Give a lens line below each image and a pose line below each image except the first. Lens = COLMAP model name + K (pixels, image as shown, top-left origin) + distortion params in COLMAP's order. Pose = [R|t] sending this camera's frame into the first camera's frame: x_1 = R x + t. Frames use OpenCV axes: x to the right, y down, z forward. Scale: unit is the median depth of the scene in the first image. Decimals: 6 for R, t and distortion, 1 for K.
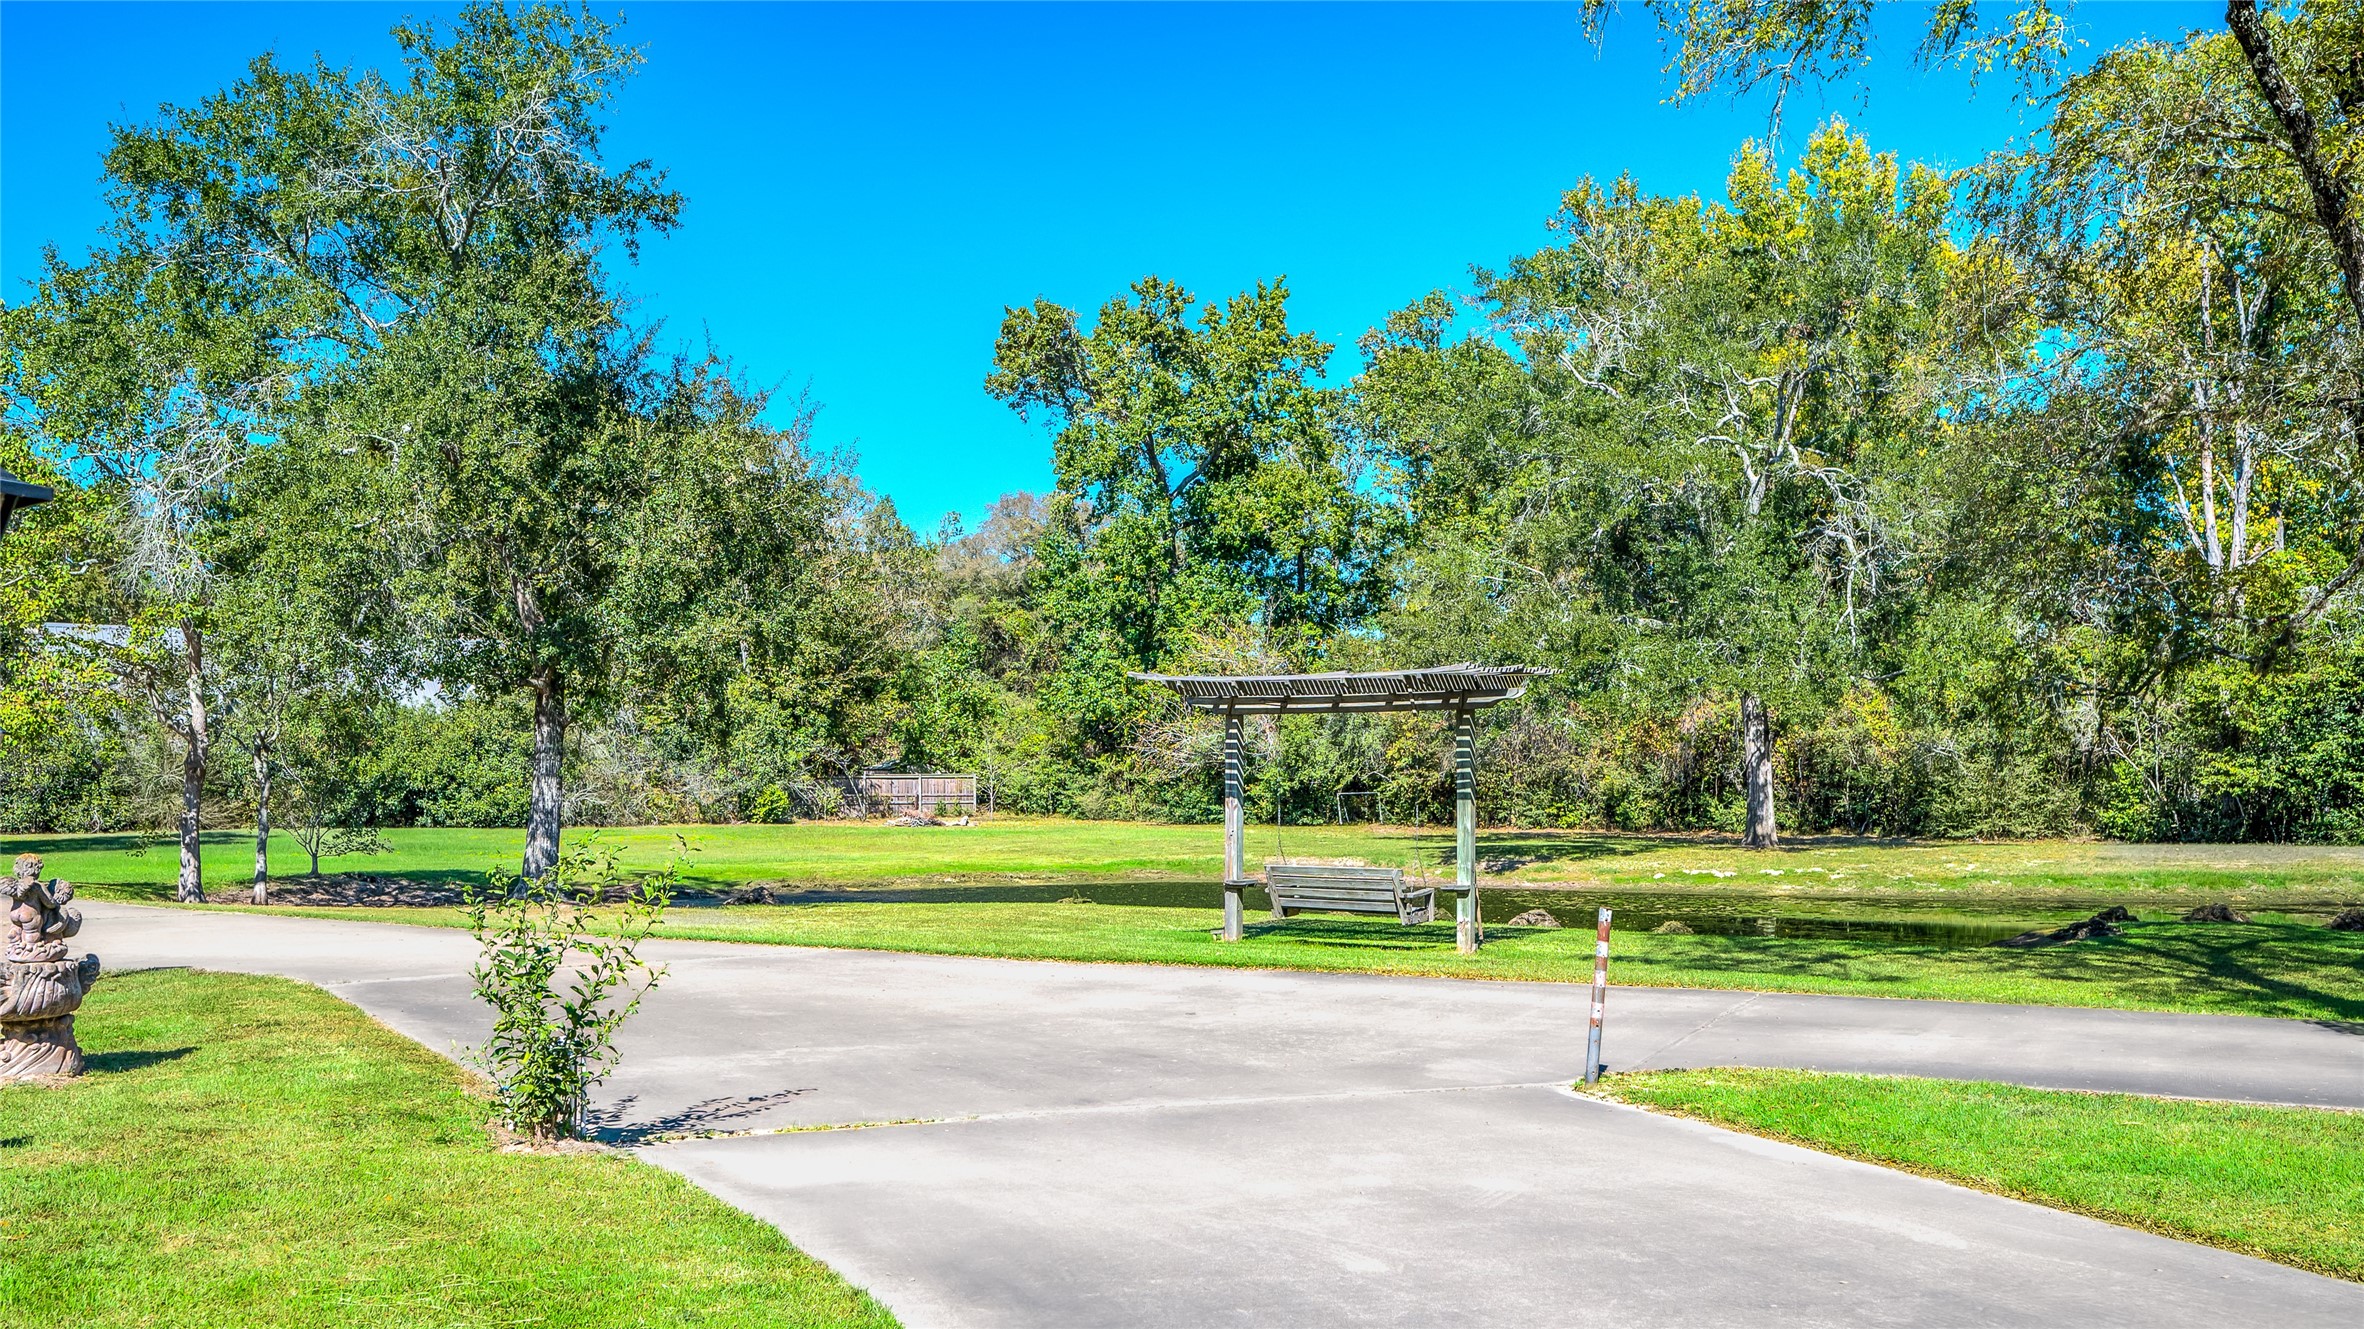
lens RADIAL K [[2100.0, 0, 1182.8], [0, 2100.0, 664.2], [0, 0, 1]] dist [0.004908, -0.000066]
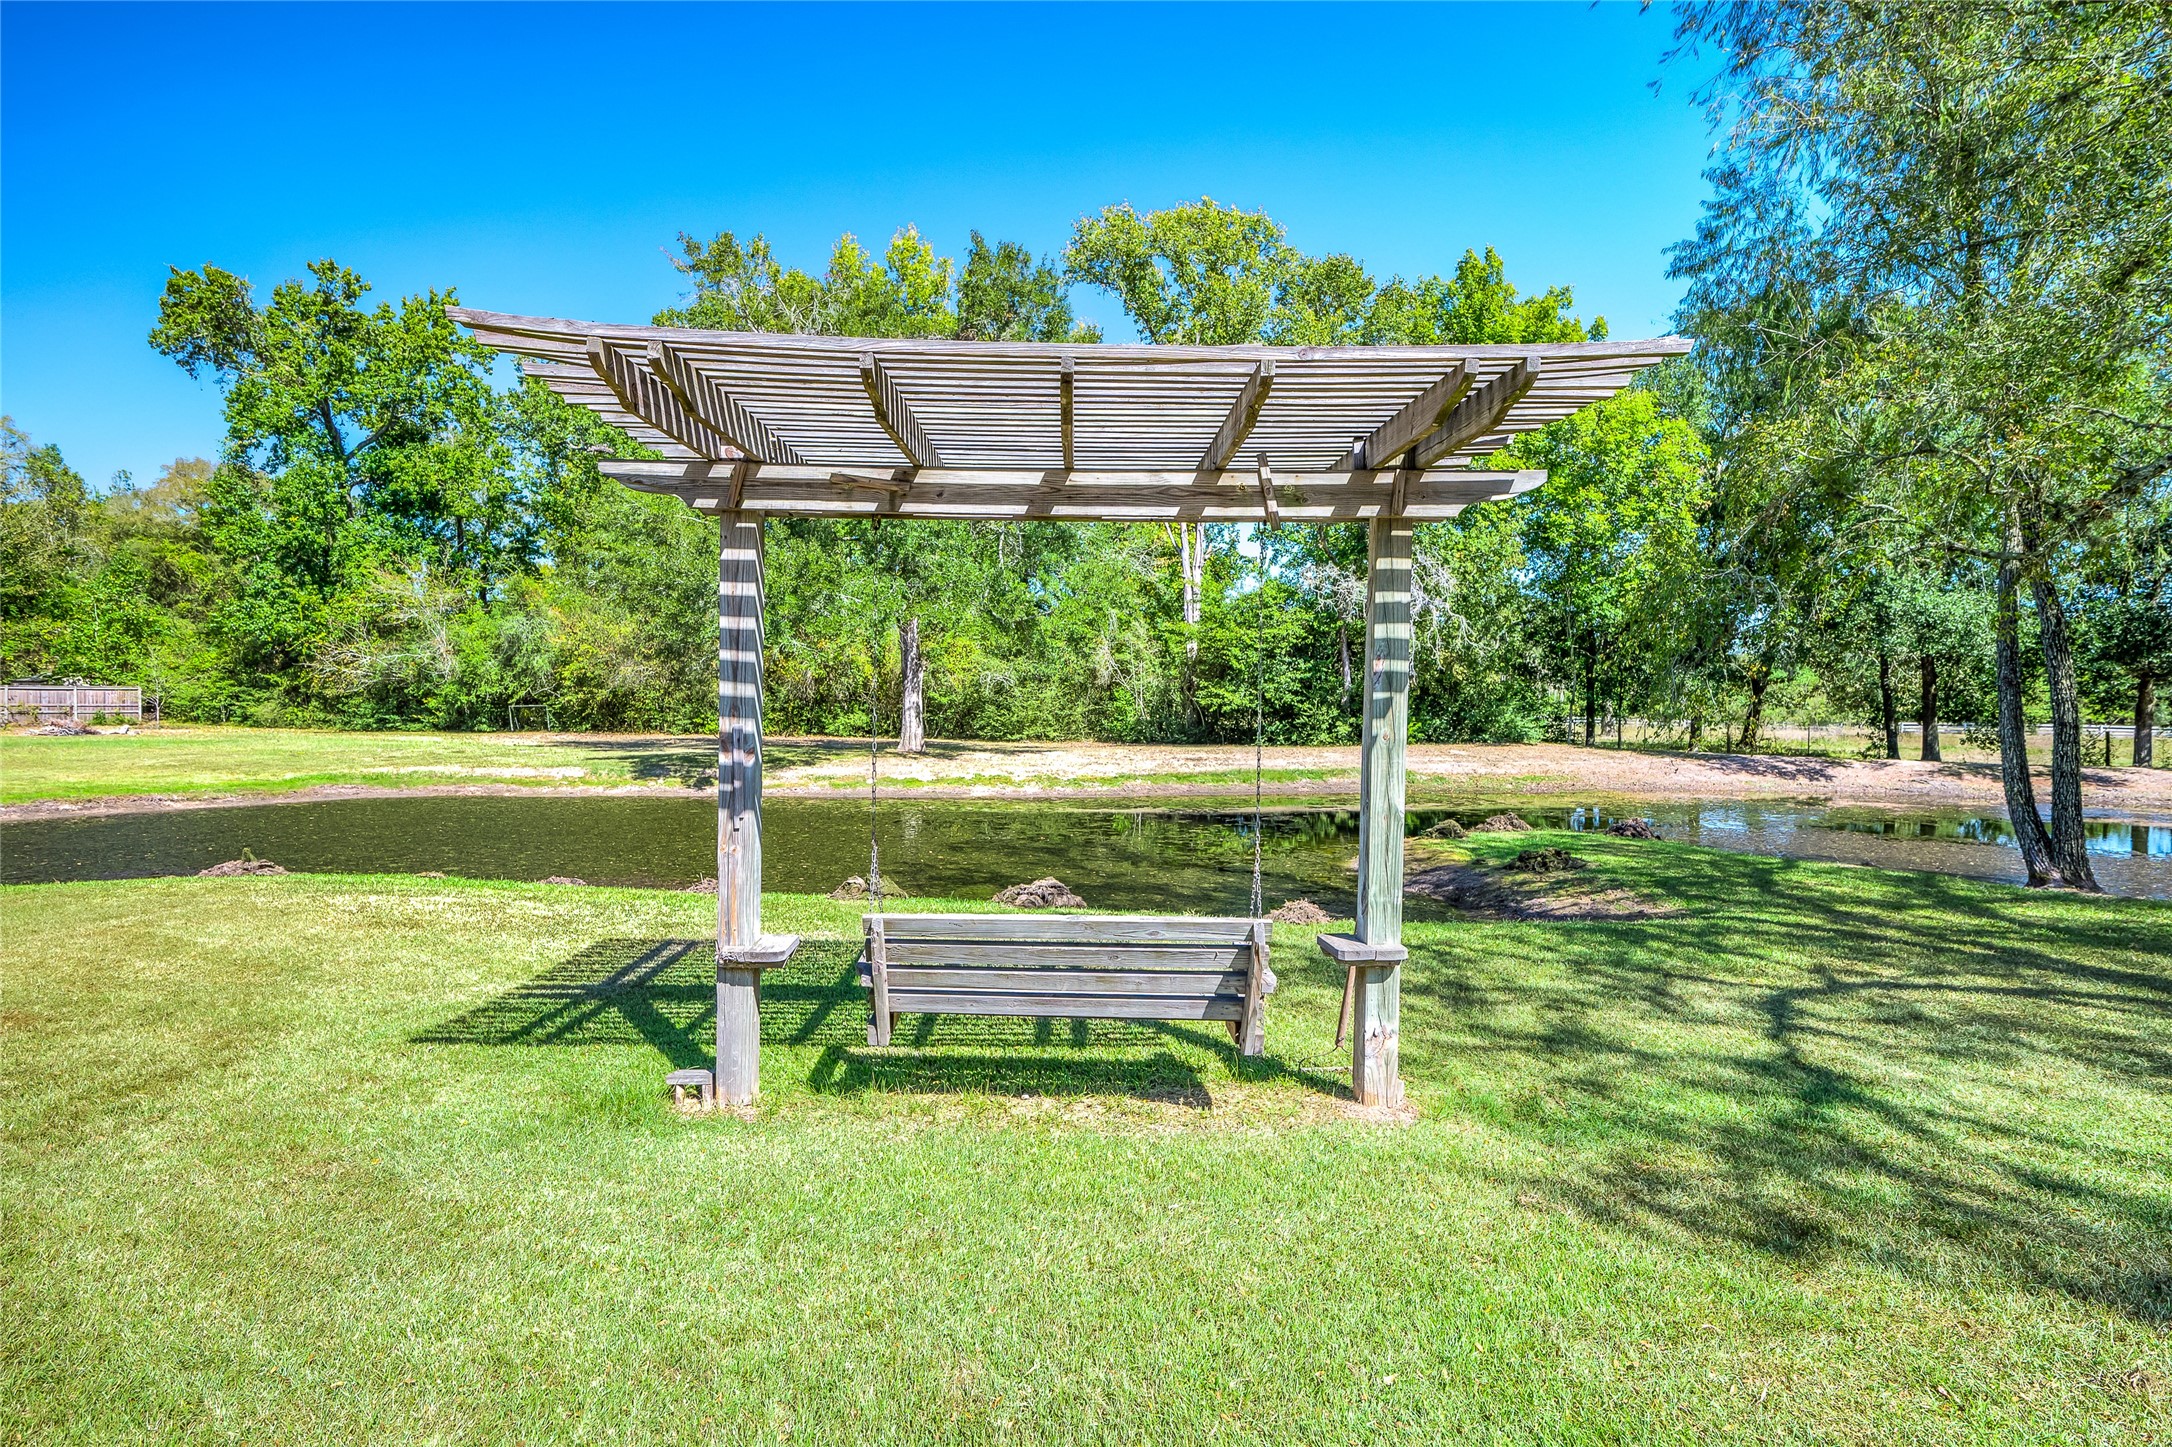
lens RADIAL K [[1180.8, 0, 1082.7], [0, 1180.8, 716.6], [0, 0, 1]] dist [0.000349, -0.000901]
pose [[0.845519, 0.000809, 0.533945, -0.010364], [-0.038502, 0.997488, 0.059457, 0.012077], [-0.532556, -0.070830, 0.843426, 0.210763]]
